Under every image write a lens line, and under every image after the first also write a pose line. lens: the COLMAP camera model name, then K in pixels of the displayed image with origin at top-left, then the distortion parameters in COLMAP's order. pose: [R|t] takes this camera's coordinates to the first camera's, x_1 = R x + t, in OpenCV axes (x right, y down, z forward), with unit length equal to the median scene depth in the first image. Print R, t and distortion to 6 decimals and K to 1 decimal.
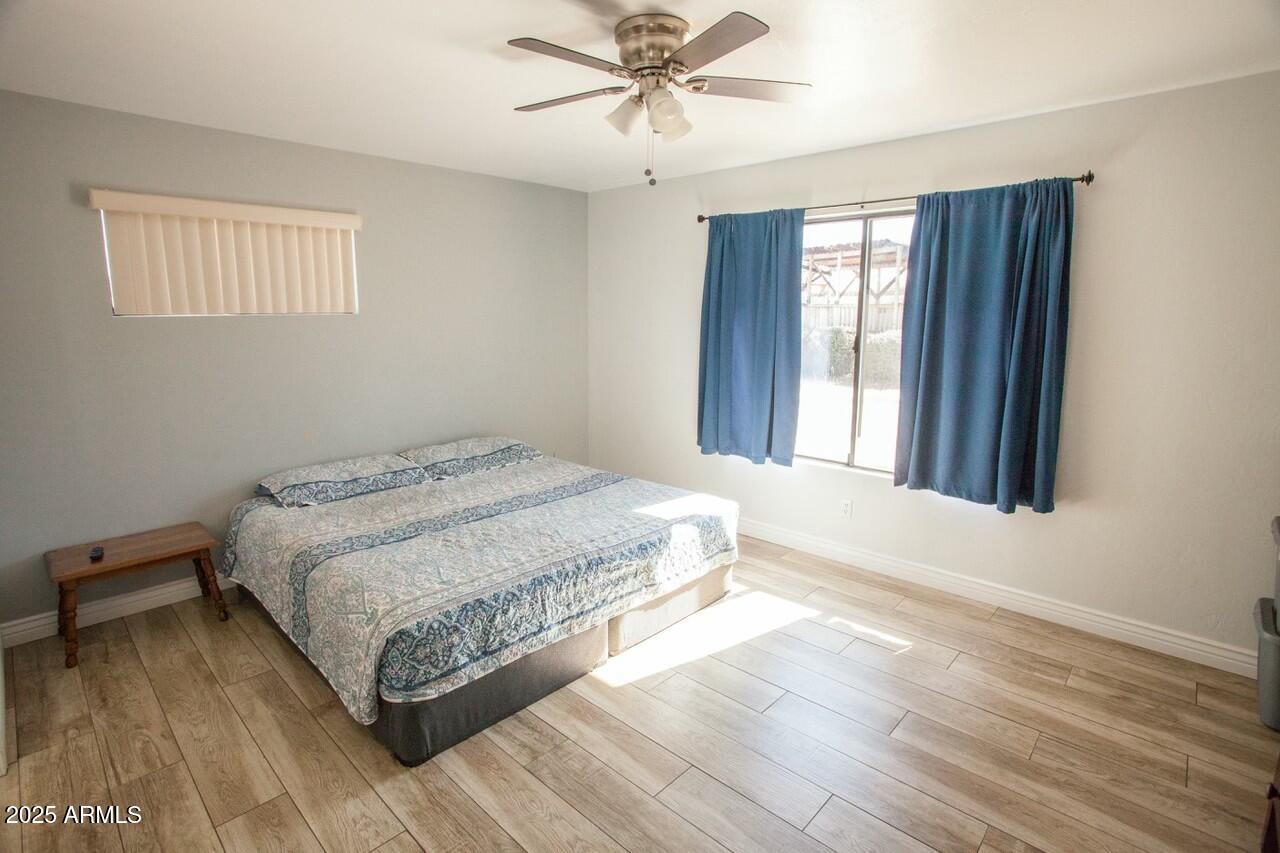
lens RADIAL K [[621.4, 0, 641.4], [0, 621.4, 422.3], [0, 0, 1]] dist [-0.067700, 0.025897]
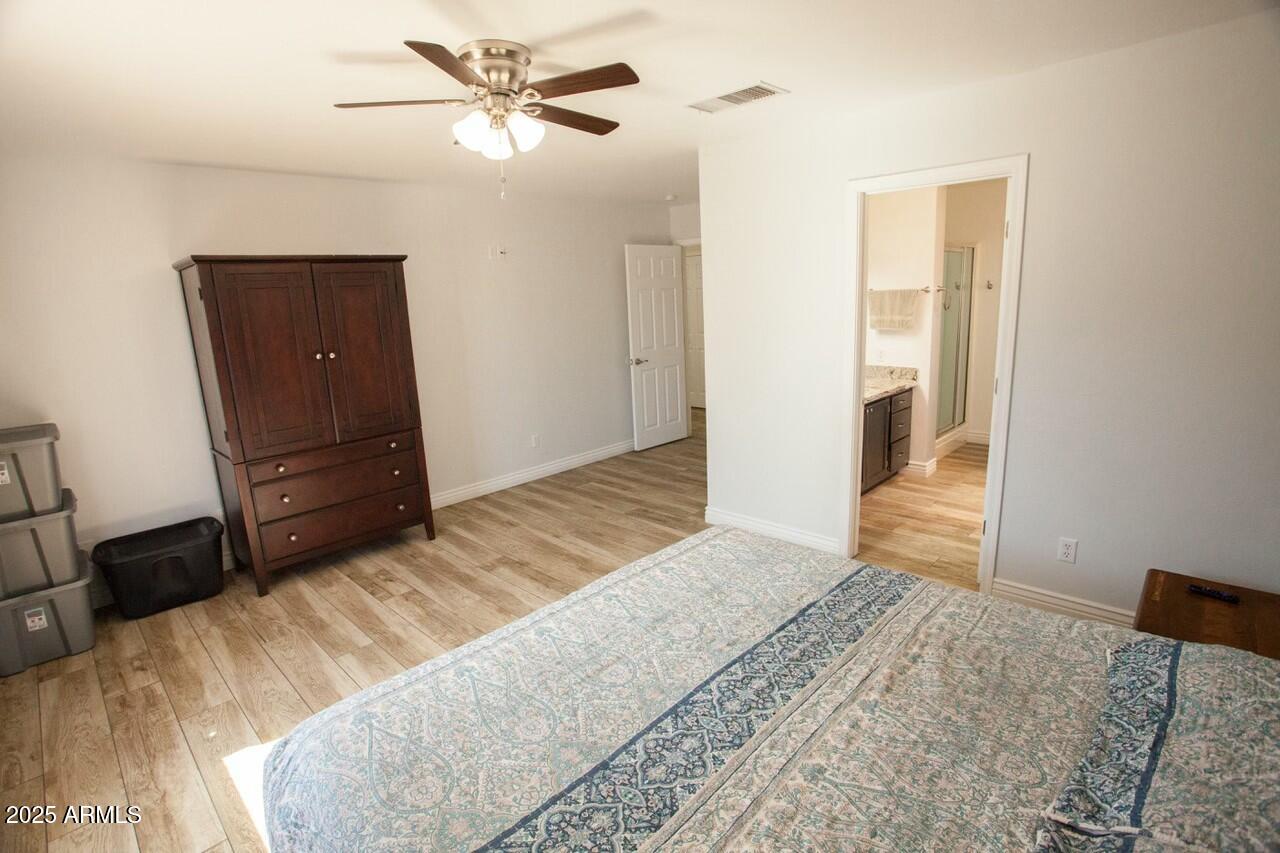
lens RADIAL K [[621.4, 0, 631.1], [0, 621.4, 422.9], [0, 0, 1]] dist [-0.067700, 0.025897]
pose [[-0.998620, 0.035849, 0.038391, -0.187616], [0.047335, 0.931012, 0.361906, -0.327084], [-0.022769, 0.363223, -0.931424, 1.733641]]
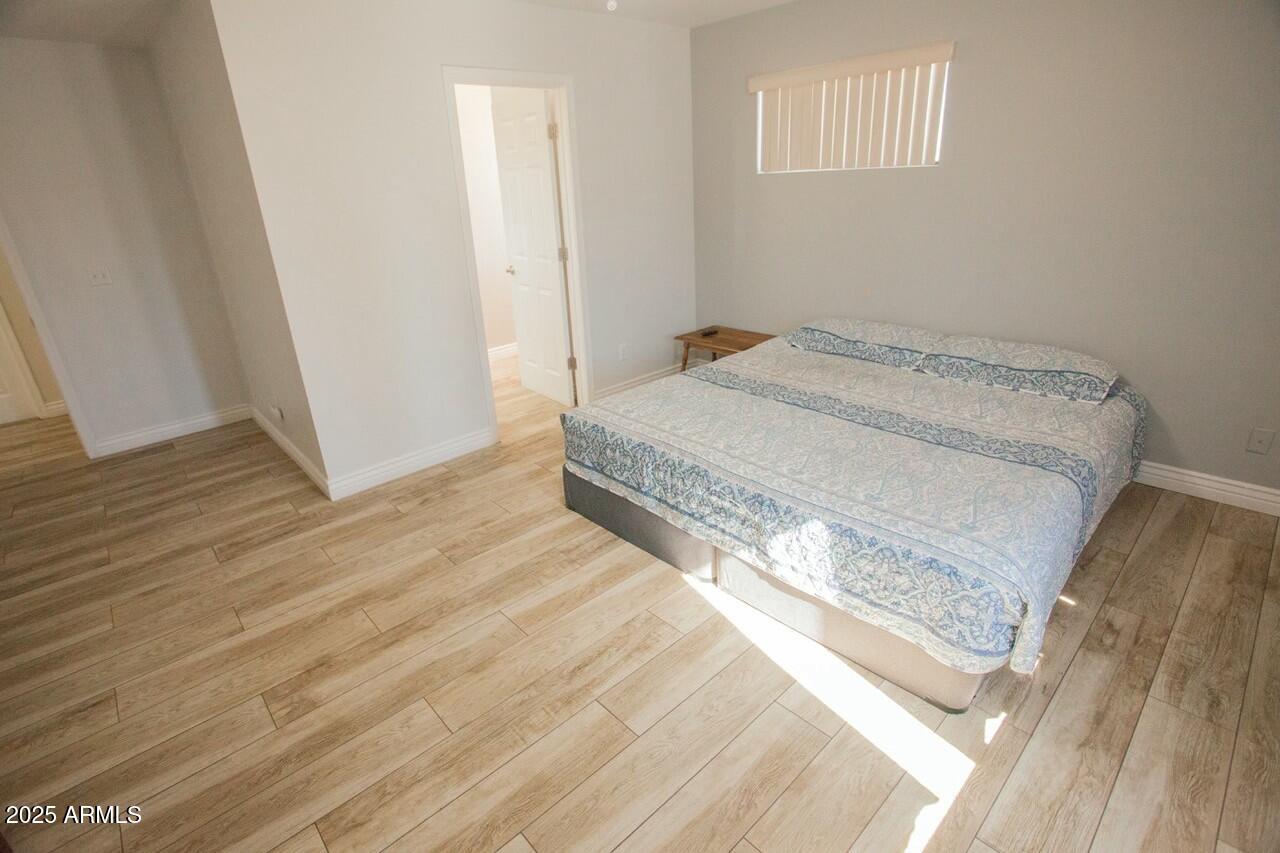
lens RADIAL K [[621.4, 0, 631.1], [0, 621.4, 424.7], [0, 0, 1]] dist [-0.067700, 0.025897]
pose [[-0.079718, 0.374478, -0.923803, 0.730353], [-0.116214, 0.916941, 0.381725, -0.165697], [0.990020, 0.137789, -0.029576, 0.910455]]
